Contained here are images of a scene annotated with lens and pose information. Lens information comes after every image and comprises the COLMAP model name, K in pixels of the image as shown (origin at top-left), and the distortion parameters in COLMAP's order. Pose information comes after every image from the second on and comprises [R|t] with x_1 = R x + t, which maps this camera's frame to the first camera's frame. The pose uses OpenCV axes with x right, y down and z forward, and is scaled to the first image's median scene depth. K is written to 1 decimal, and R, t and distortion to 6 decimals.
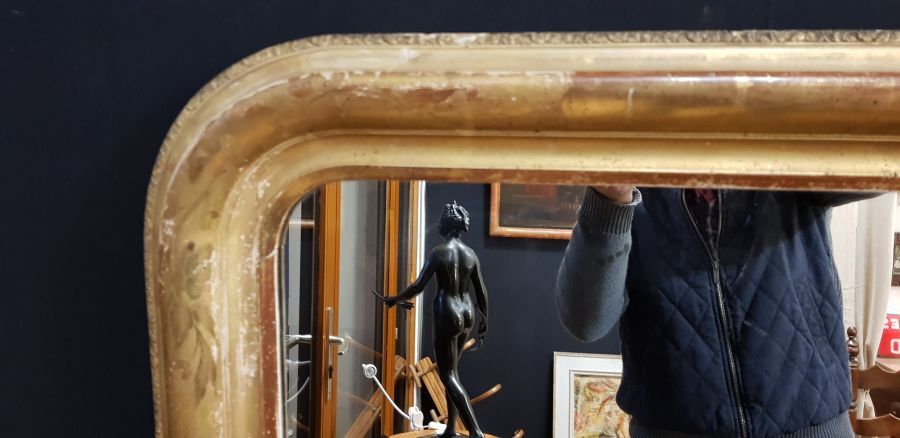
lens RADIAL K [[720.9, 0, 457.0], [0, 720.9, 206.9], [0, 0, 1]] dist [0.068454, -0.165575]
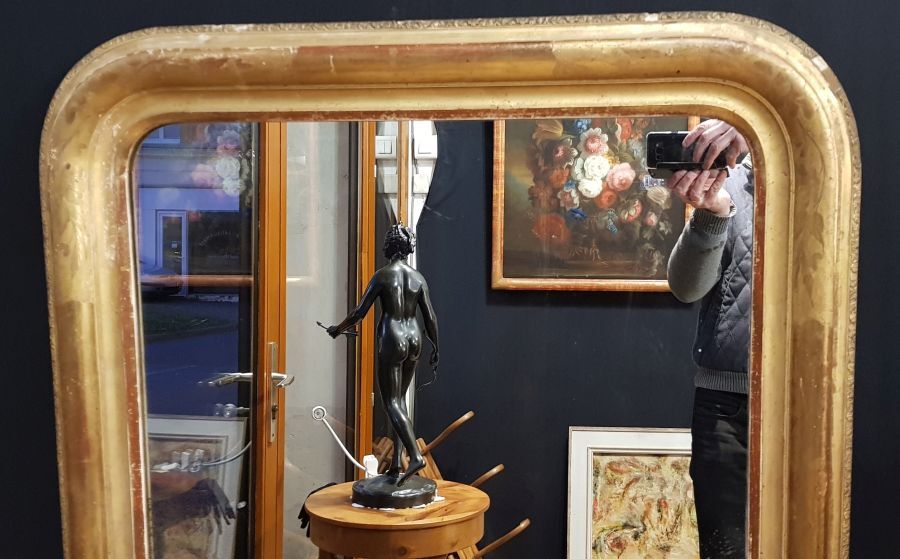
lens RADIAL K [[954.2, 0, 518.5], [0, 954.2, 272.2], [0, 0, 1]] dist [0.116493, -0.296063]
pose [[0.999803, -0.015864, 0.011918, 0.556558], [0.016108, 0.999656, -0.020676, 0.335478], [-0.011586, 0.020864, 0.999715, -1.042619]]
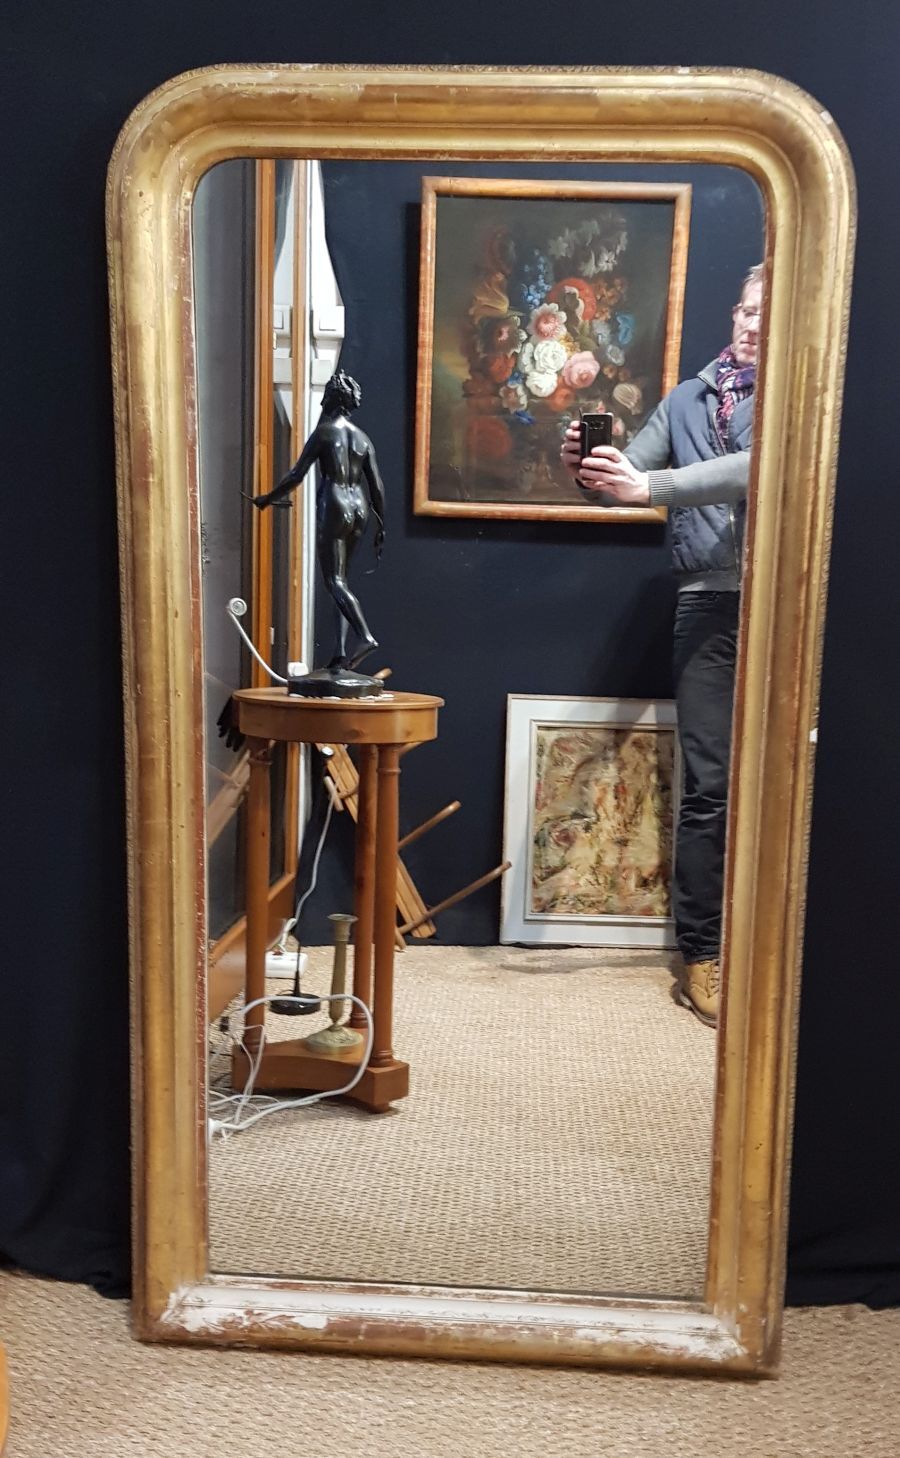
lens RADIAL K [[1366.1, 0, 502.0], [0, 1366.1, 715.4], [0, 0, 1]] dist [0.078754, -0.173414]
pose [[0.996510, -0.000368, 0.083474, 0.190471], [-0.006469, 0.996642, 0.081622, 0.980149], [-0.083224, -0.081877, 0.993162, -2.291389]]
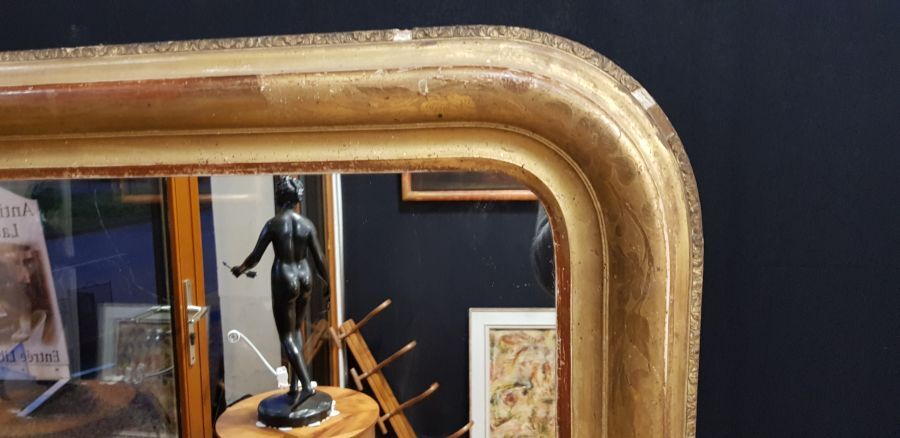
lens RADIAL K [[711.5, 0, 428.5], [0, 711.5, 233.5], [0, 0, 1]] dist [0.071980, -0.153047]
pose [[0.998611, -0.046707, -0.024391, 0.893528], [0.048677, 0.994961, 0.087656, -0.011403], [0.020174, -0.088721, 0.995852, -0.172176]]
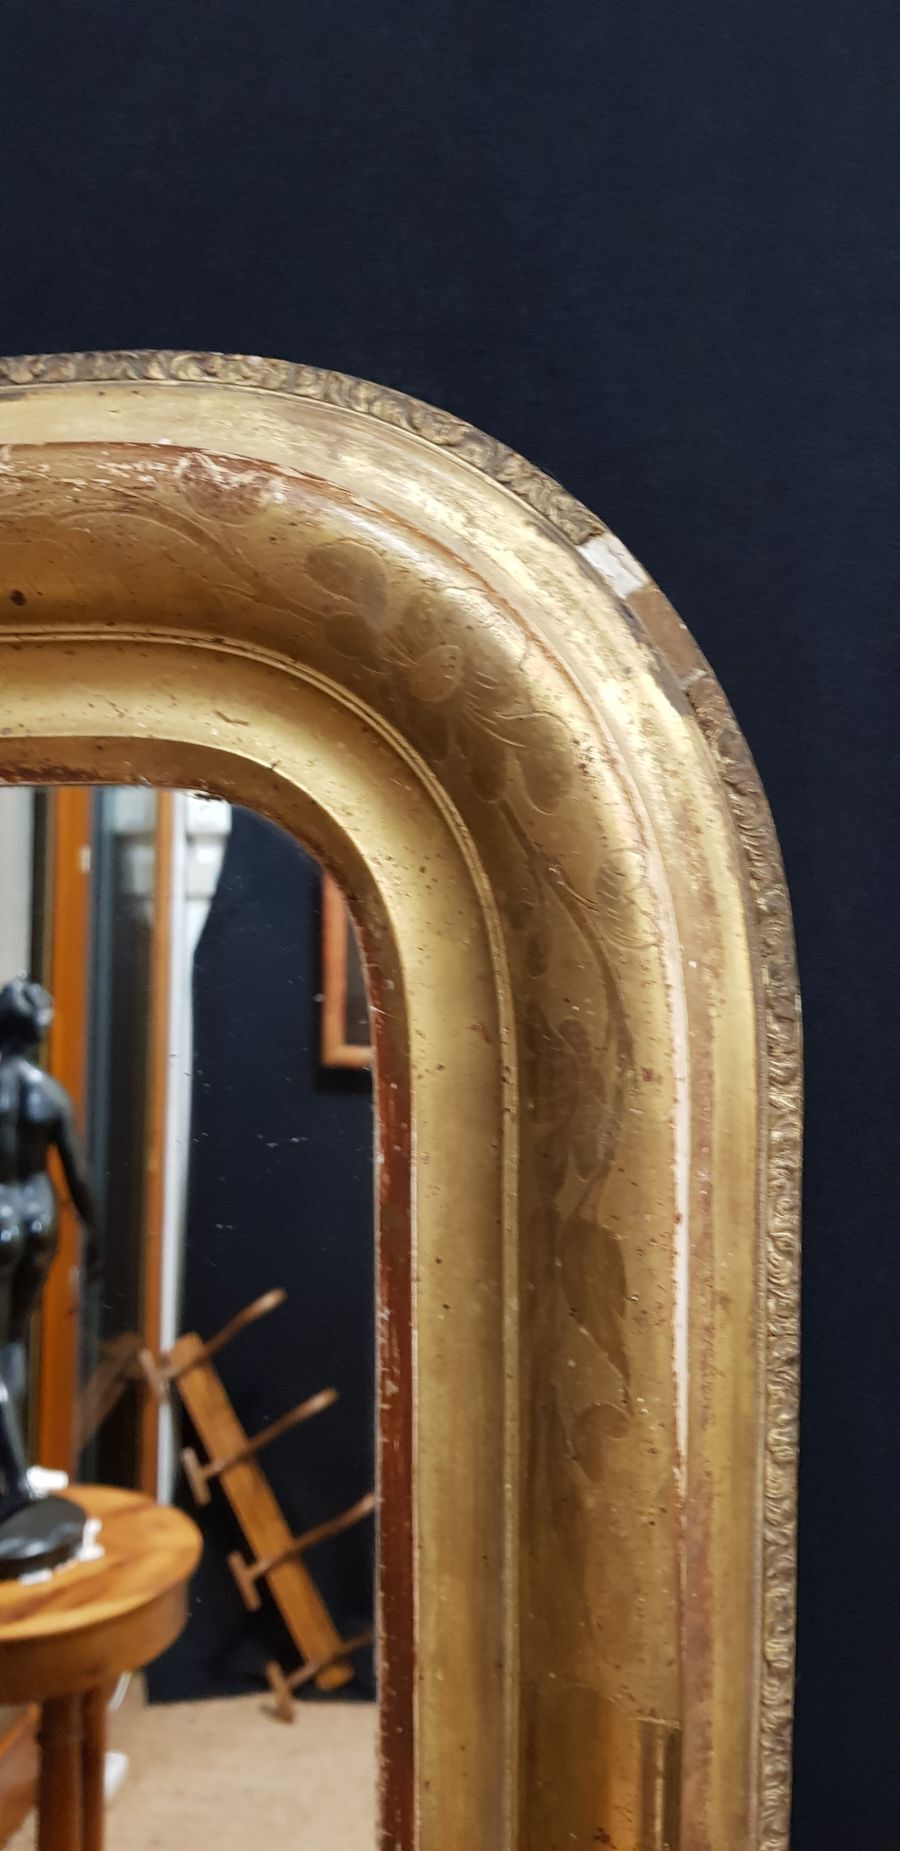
lens RADIAL K [[1482.6, 0, 450.0], [0, 1482.6, 925.5], [0, 0, 1]] dist [0.068454, -0.165575]
pose [[0.999950, -0.009399, 0.003466, 1.083550], [0.009619, 0.997486, -0.070203, 0.111547], [-0.002797, 0.070233, 0.997527, 0.139390]]
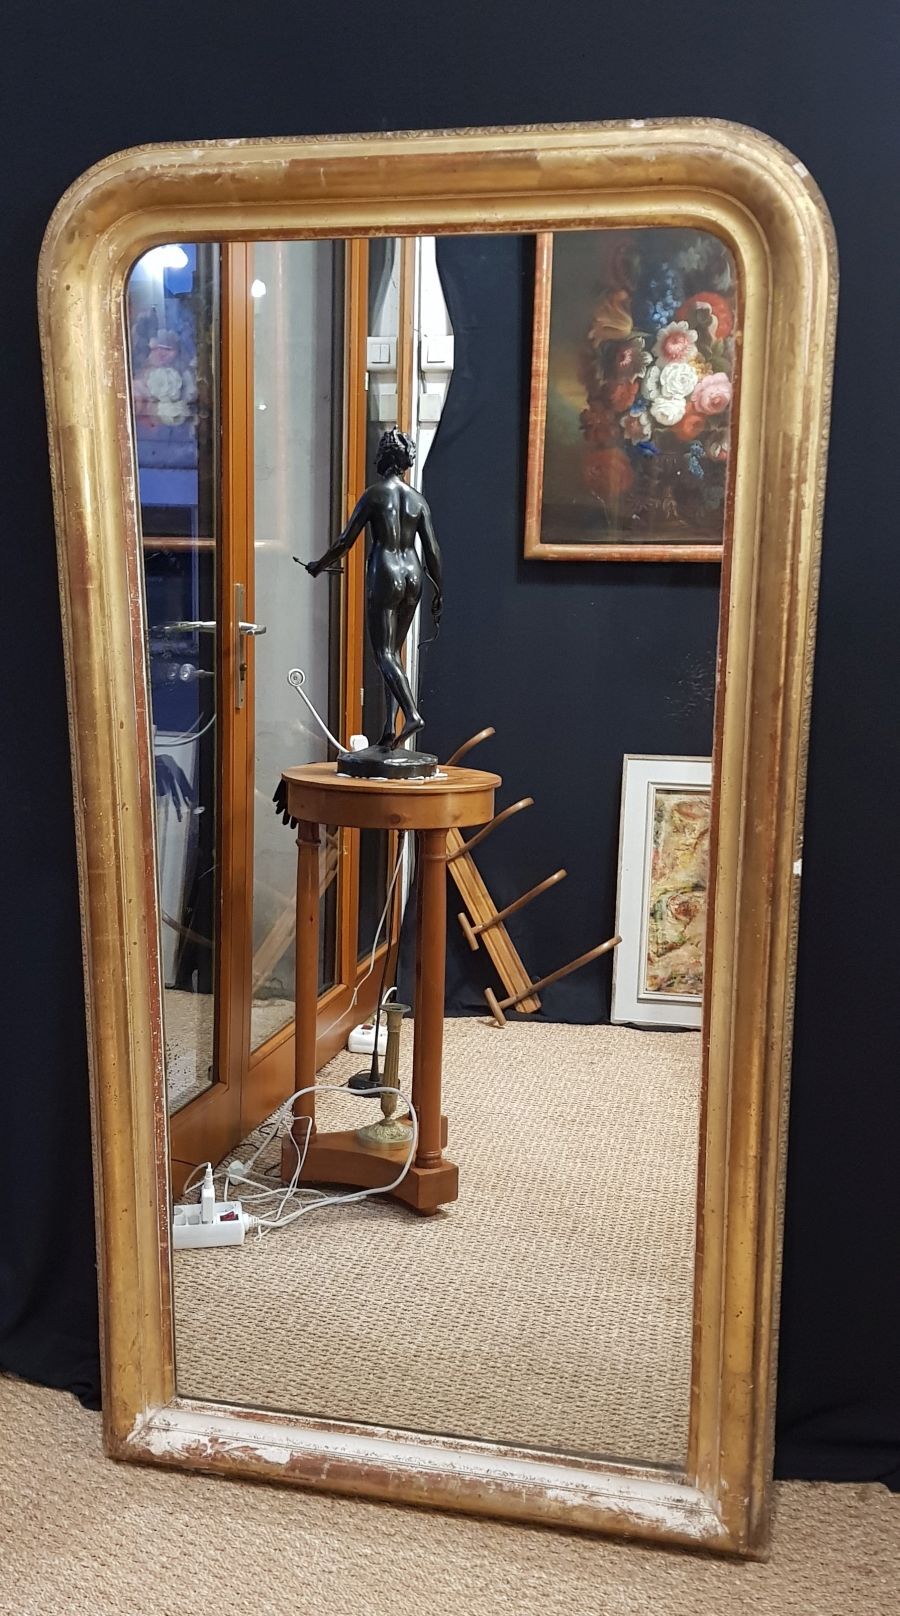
lens RADIAL K [[1464.0, 0, 450.0], [0, 1464.0, 808.0], [0, 0, 1]] dist [0.088996, -0.202266]
pose [[0.996731, 0.011700, -0.079938, 0.727564], [-0.001823, 0.992464, 0.122525, 0.780307], [0.080769, -0.121979, 0.989241, -2.239468]]
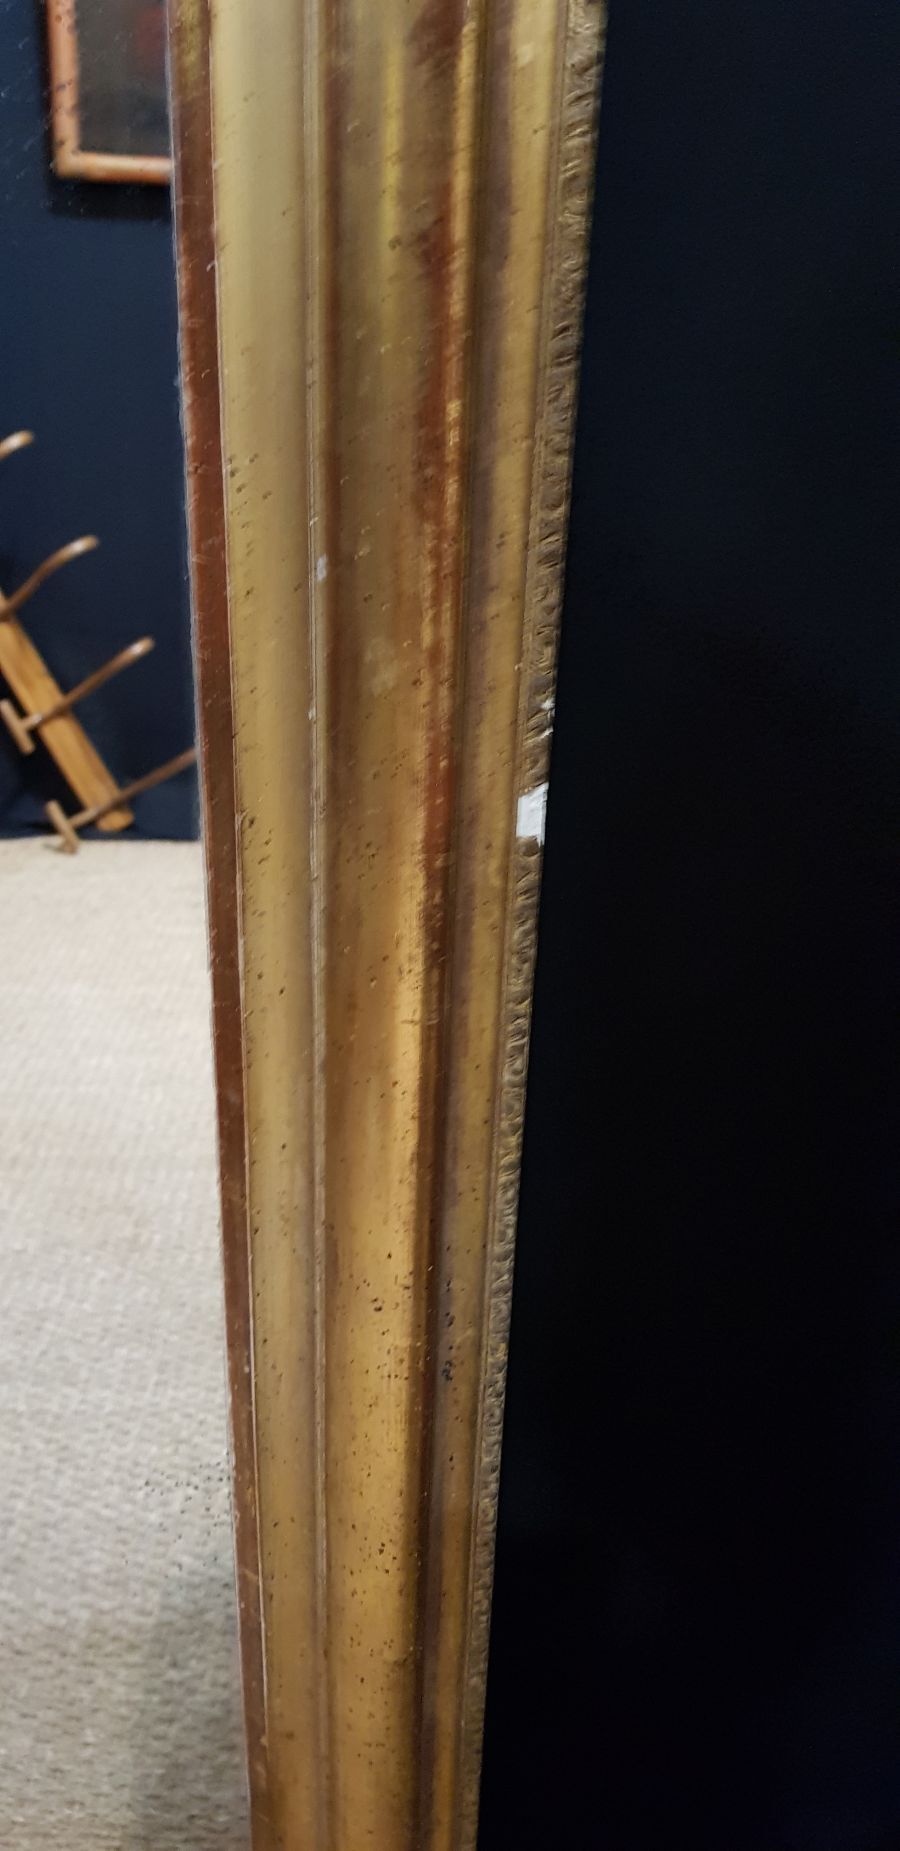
lens RADIAL K [[1482.6, 0, 450.0], [0, 1482.6, 925.5], [0, 0, 1]] dist [0.068454, -0.165575]
pose [[0.987879, -0.044393, 0.148739, 1.049248], [-0.012753, 0.931779, 0.362802, 1.048229], [-0.154698, -0.360302, 0.919919, 0.158390]]
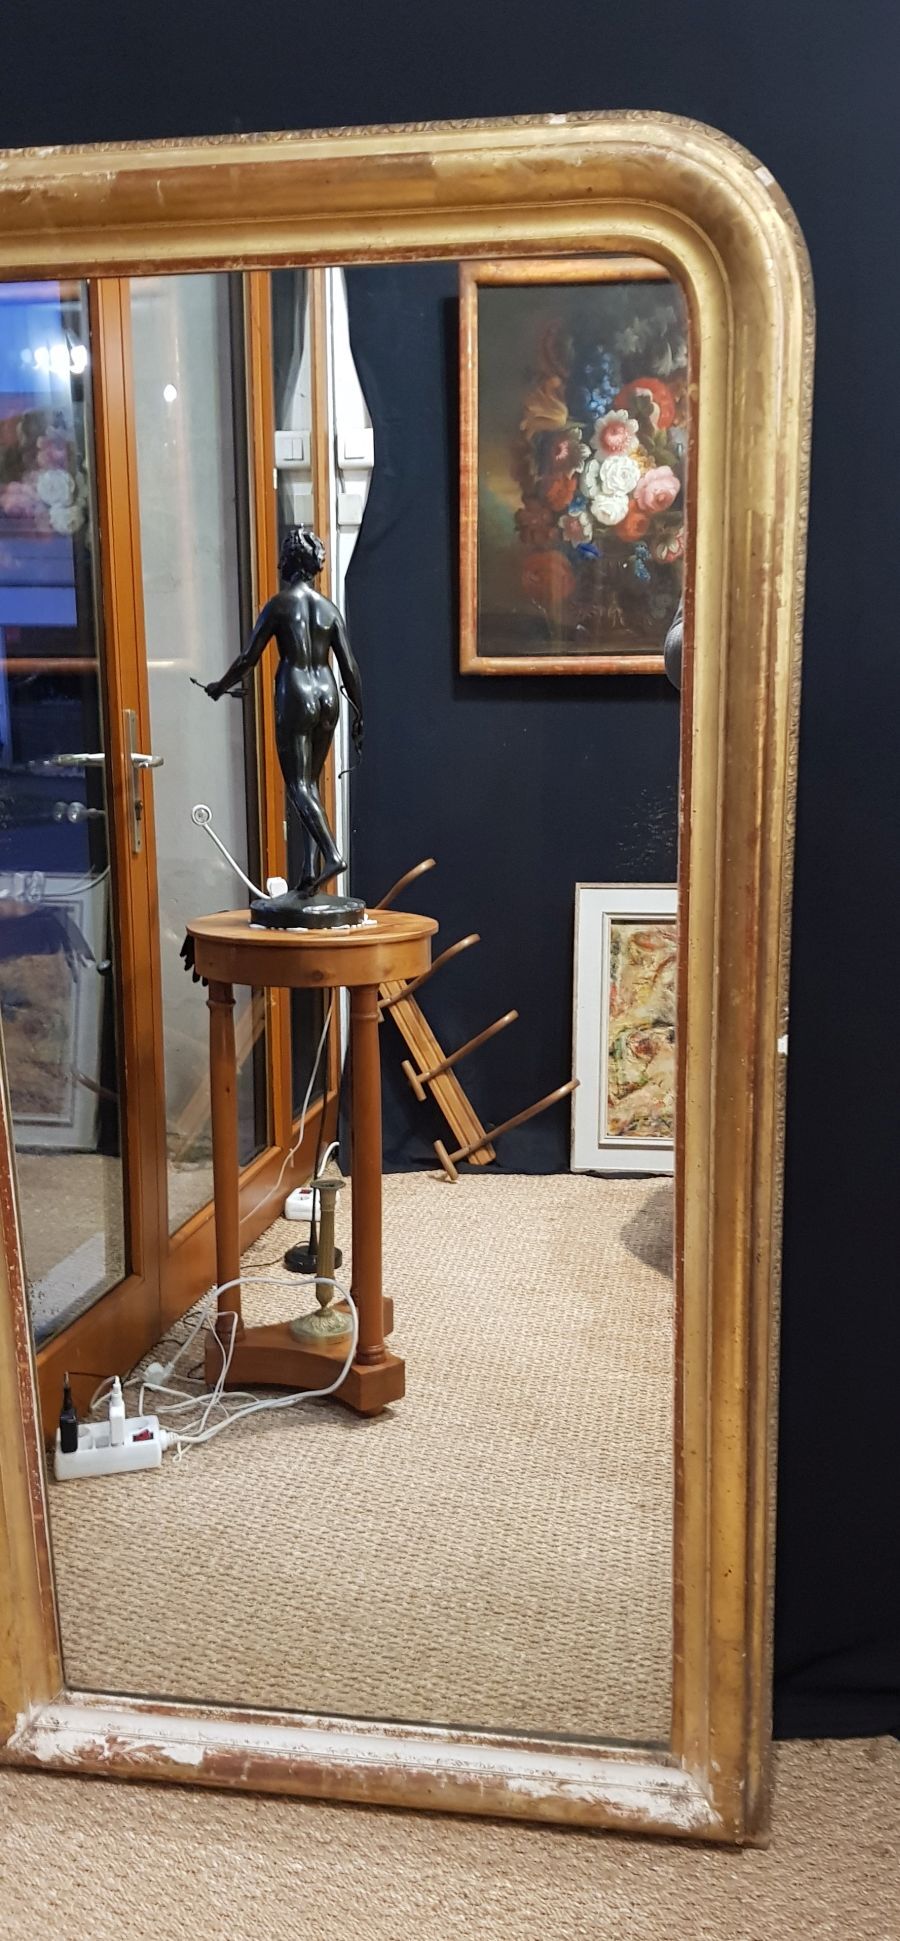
lens RADIAL K [[1508.6, 0, 506.3], [0, 1508.6, 974.9], [0, 0, 1]] dist [0.063755, -0.127178]
pose [[0.999681, -0.022803, -0.010880, 0.762525], [0.024192, 0.988096, 0.151923, 0.750601], [0.007287, -0.152138, 0.988332, -1.699416]]
